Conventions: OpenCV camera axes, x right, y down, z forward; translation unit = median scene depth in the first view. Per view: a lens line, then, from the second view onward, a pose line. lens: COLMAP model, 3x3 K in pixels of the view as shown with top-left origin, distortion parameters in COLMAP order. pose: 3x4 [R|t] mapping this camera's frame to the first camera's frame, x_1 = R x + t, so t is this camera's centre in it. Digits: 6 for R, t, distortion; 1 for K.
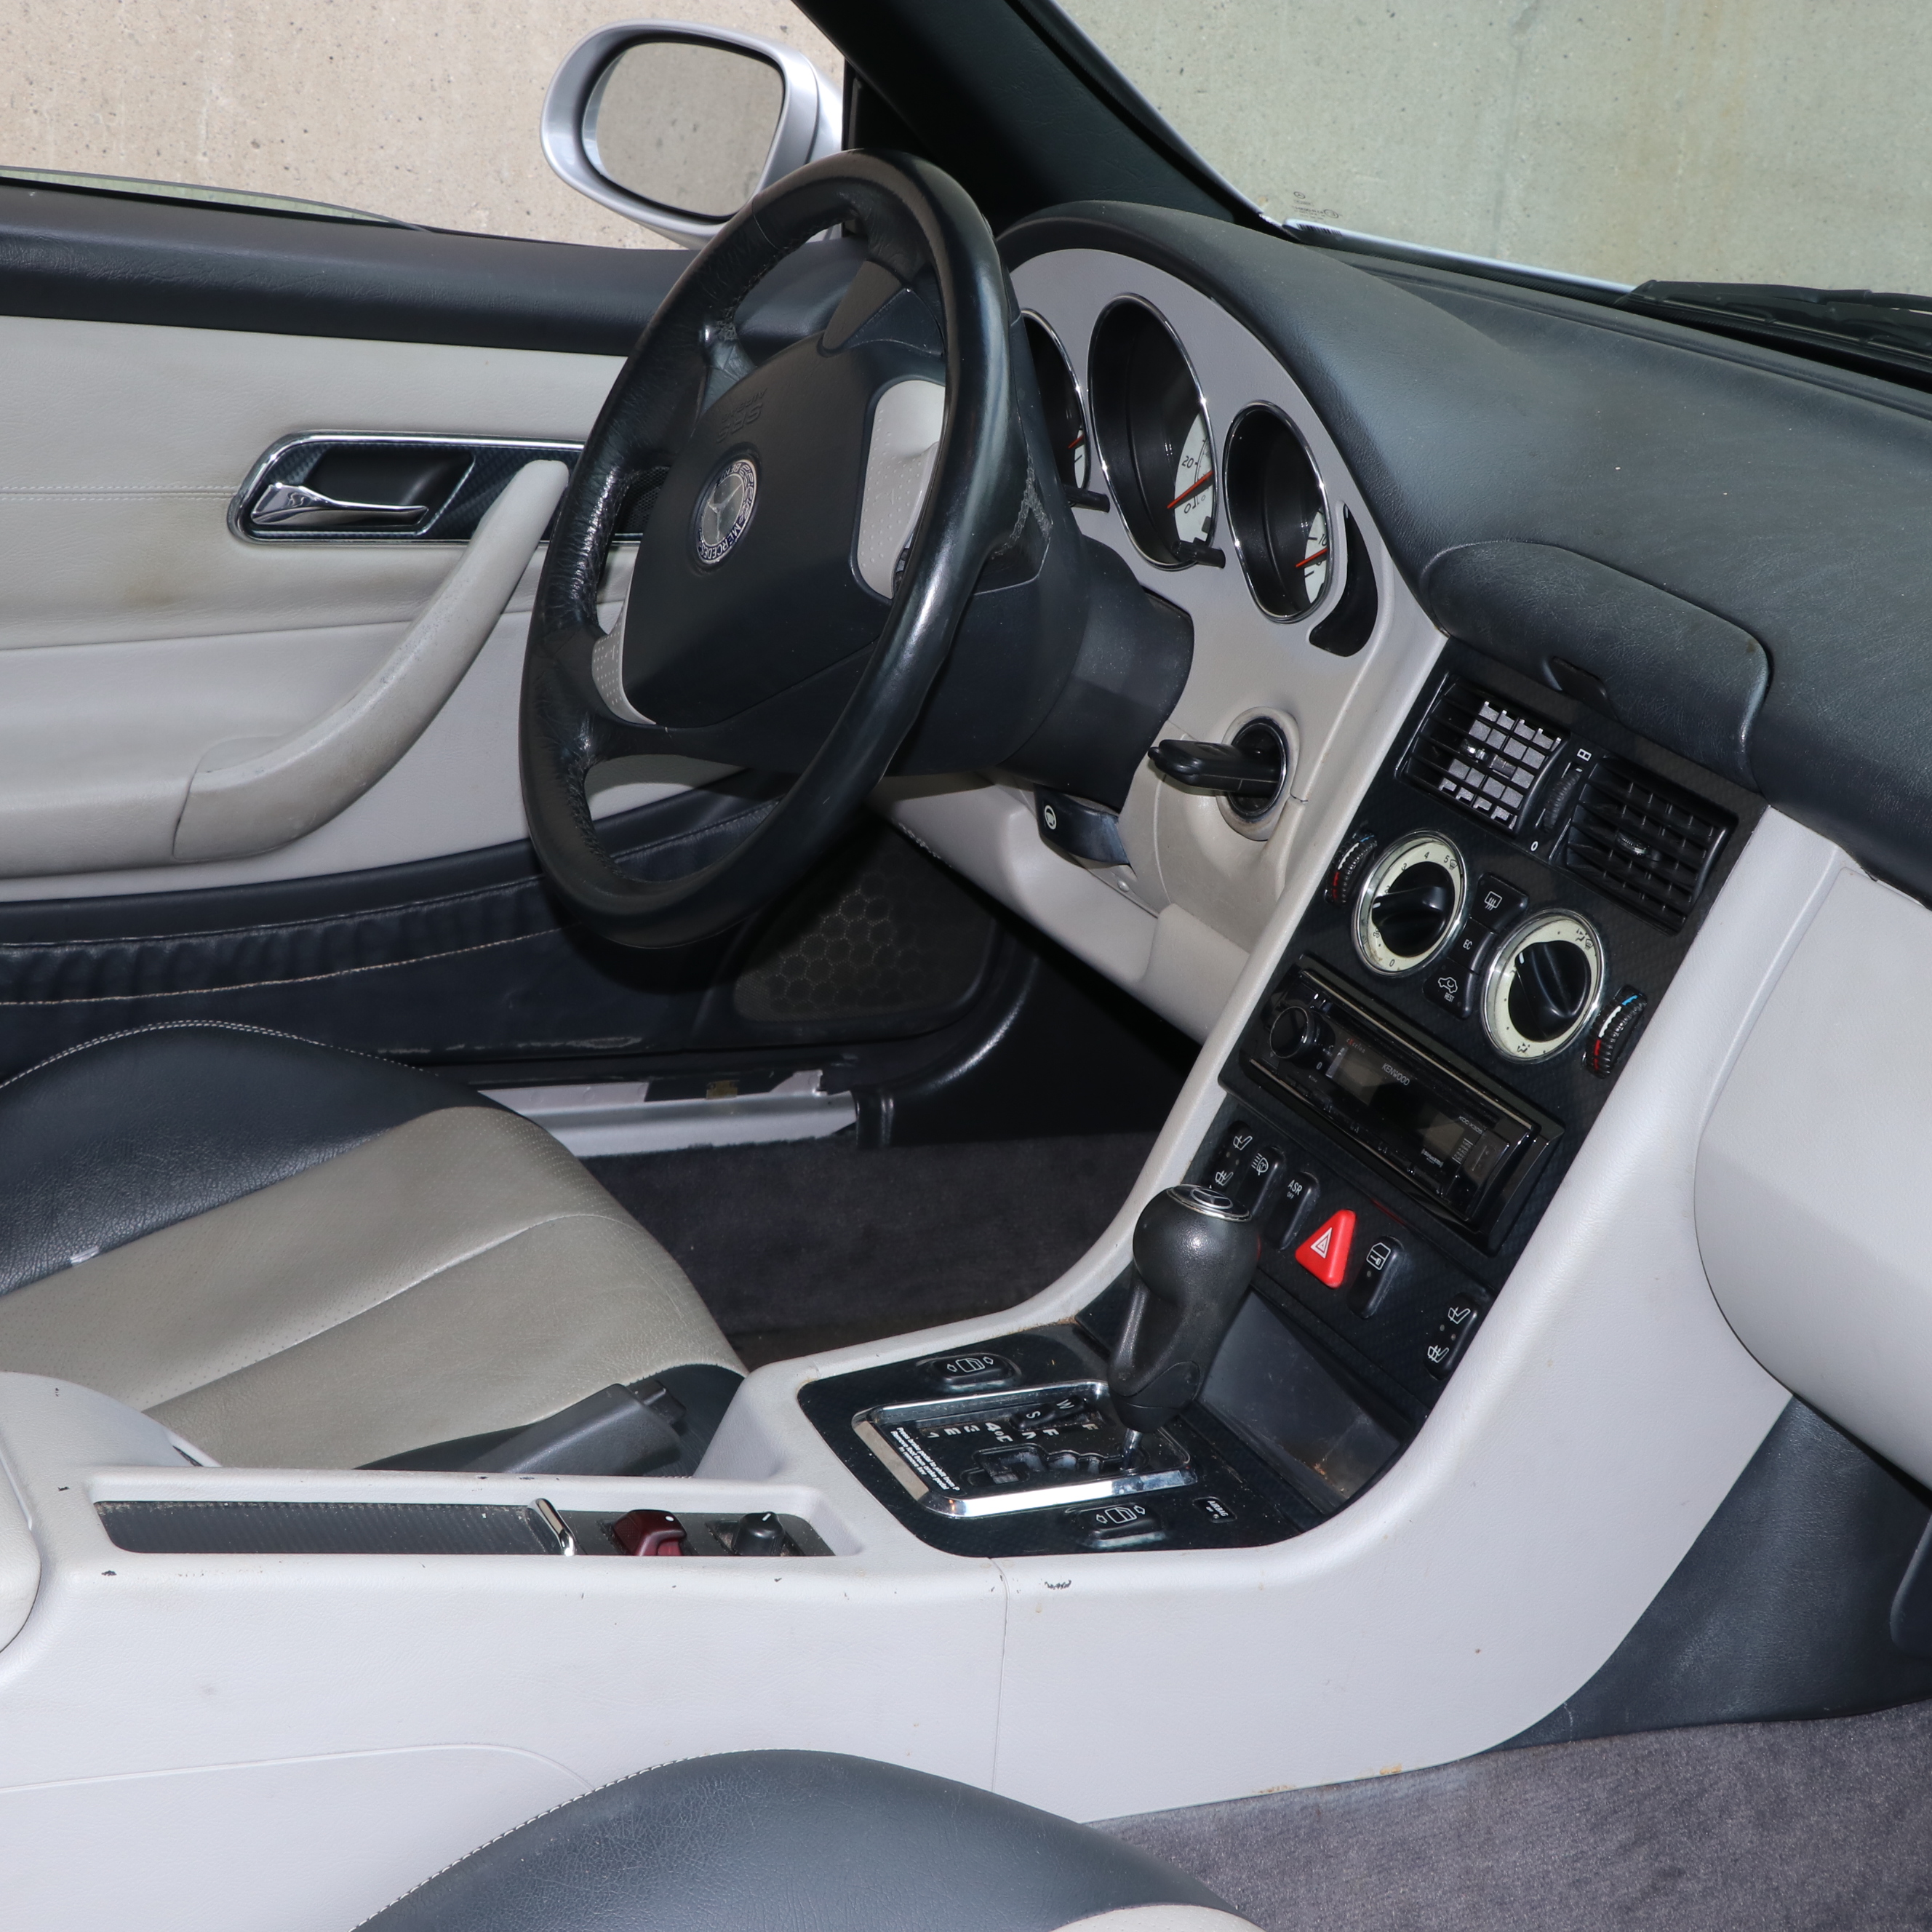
lens RADIAL K [[3286.5, 0, 965.4], [0, 3286.5, 1002.1], [0, 0, 1]] dist [-0.117462, 0.127117]
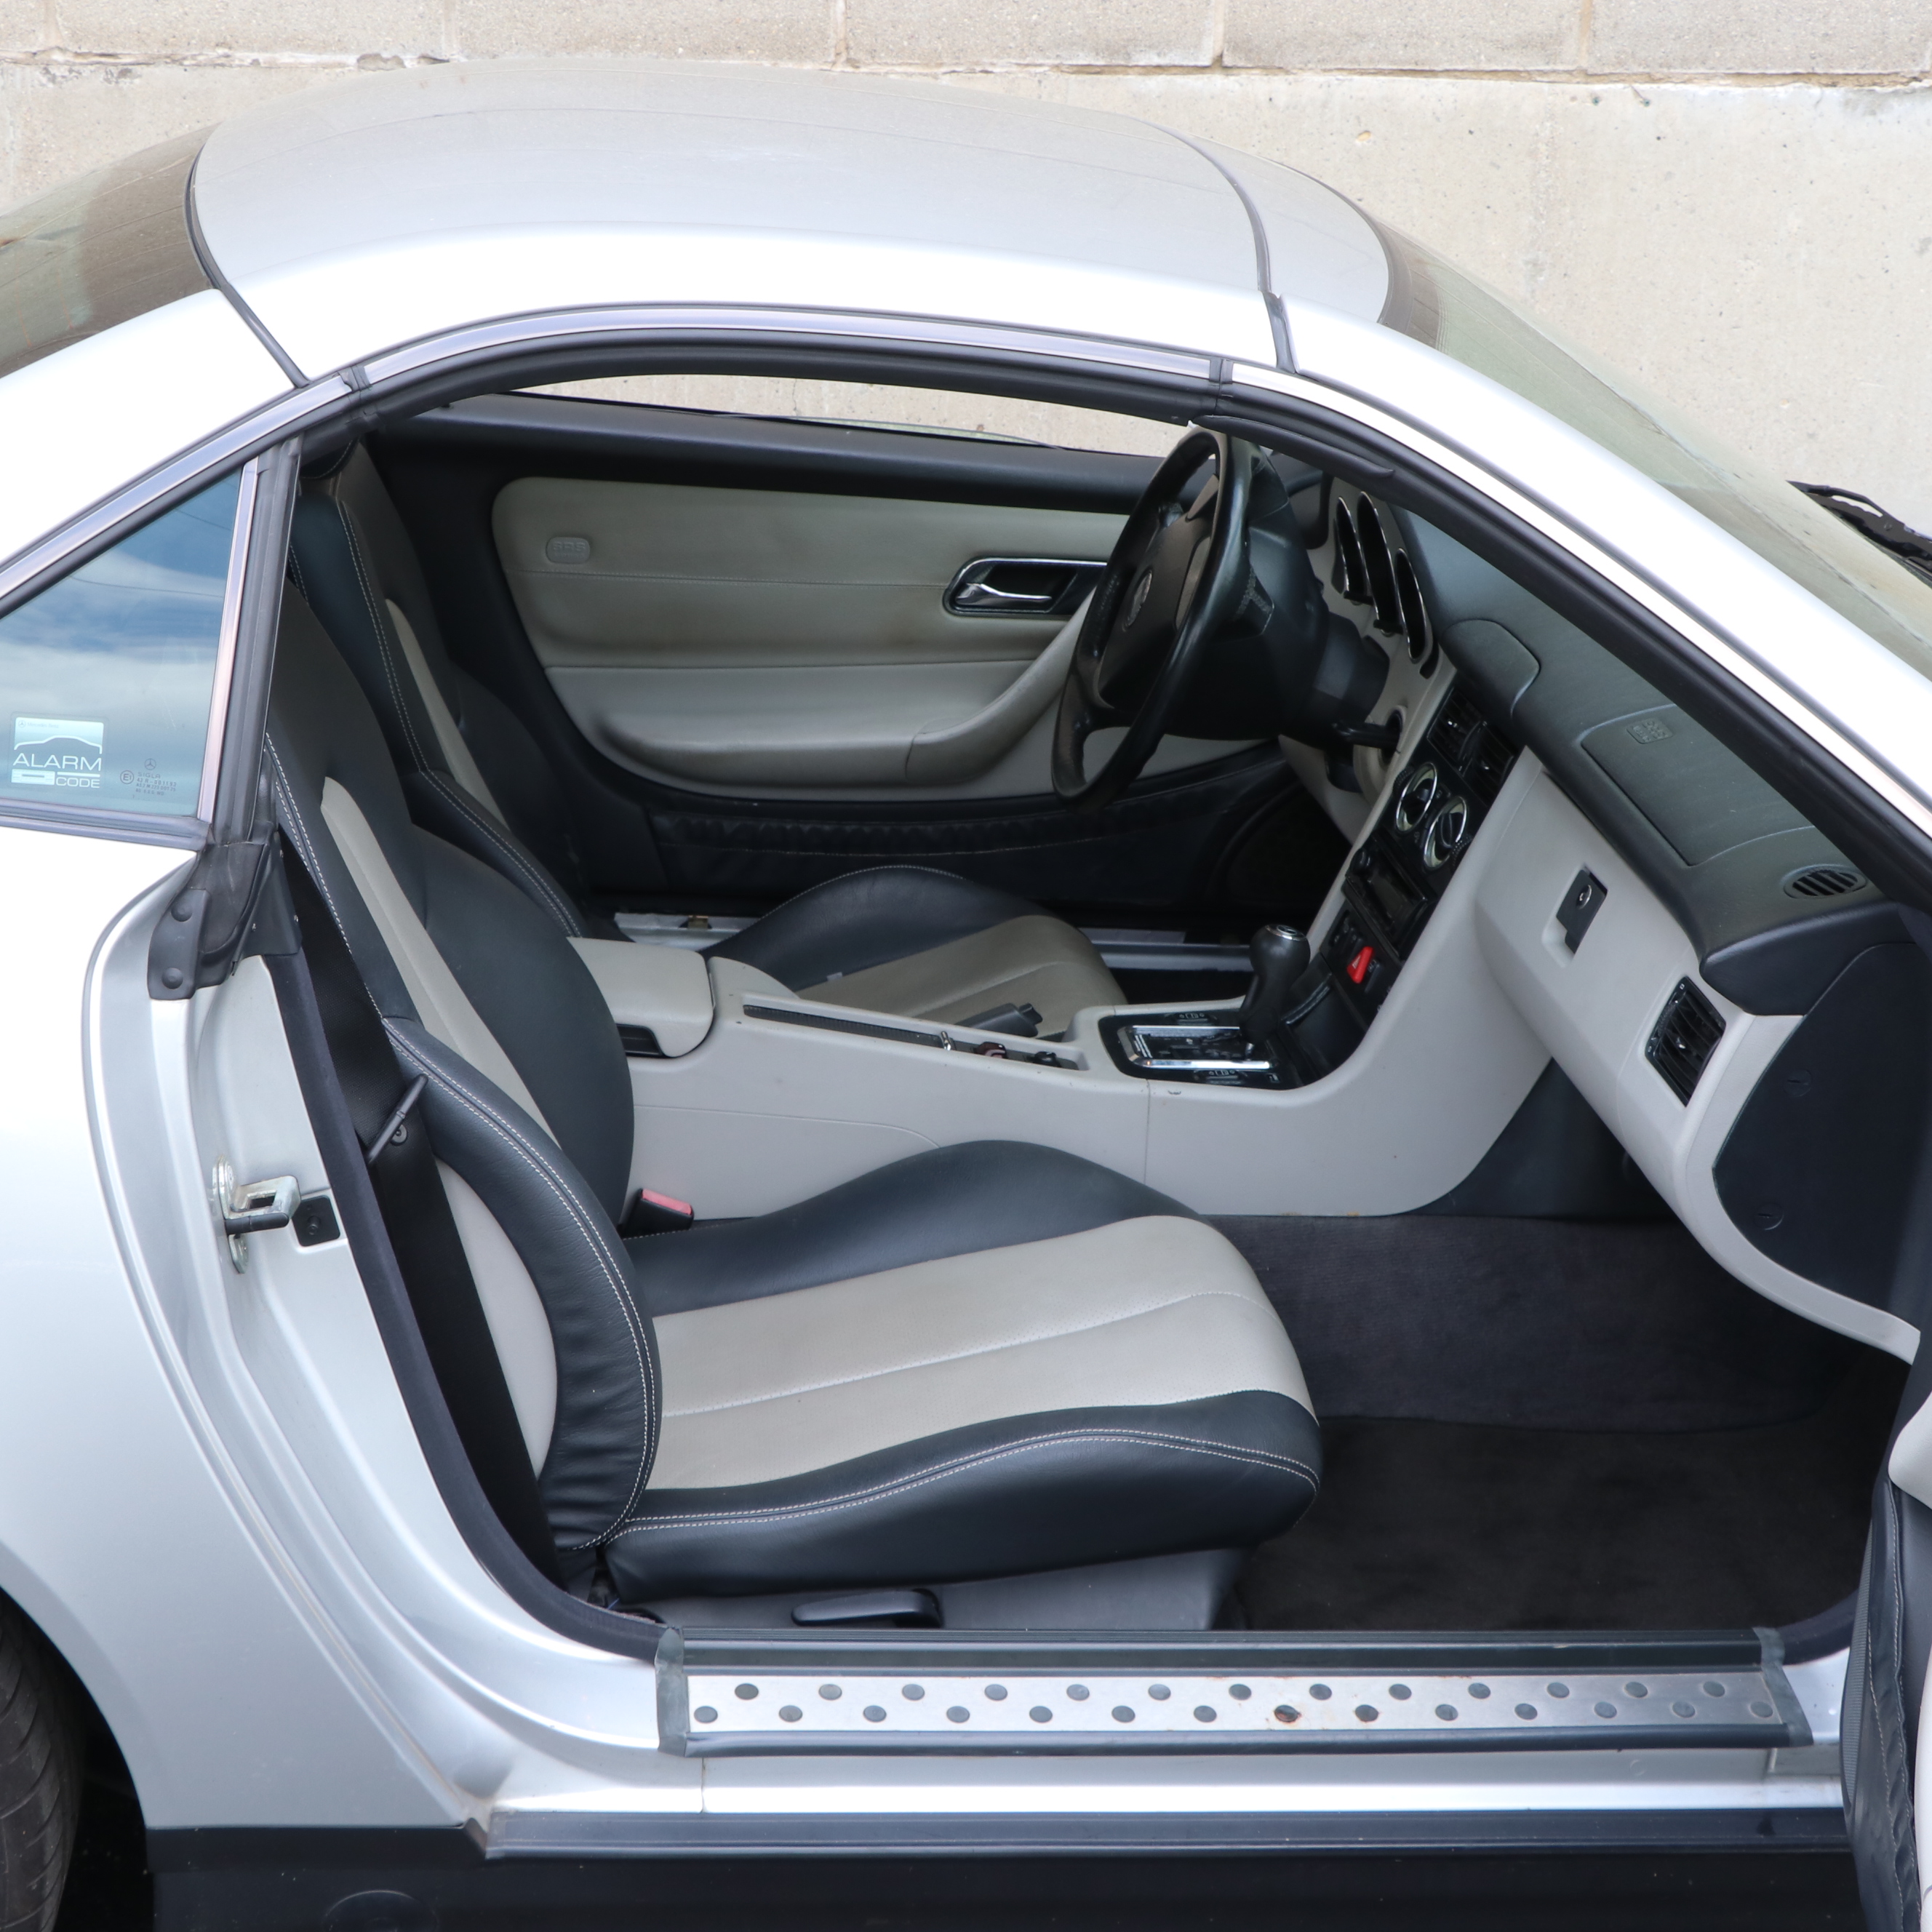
lens RADIAL K [[3286.5, 0, 965.4], [0, 3286.5, 1002.1], [0, 0, 1]] dist [-0.117462, 0.127117]
pose [[0.935487, 0.055947, -0.348905, 0.536424], [-0.068139, 0.997416, -0.022757, 0.145597], [0.346730, 0.045063, 0.936882, -0.889788]]
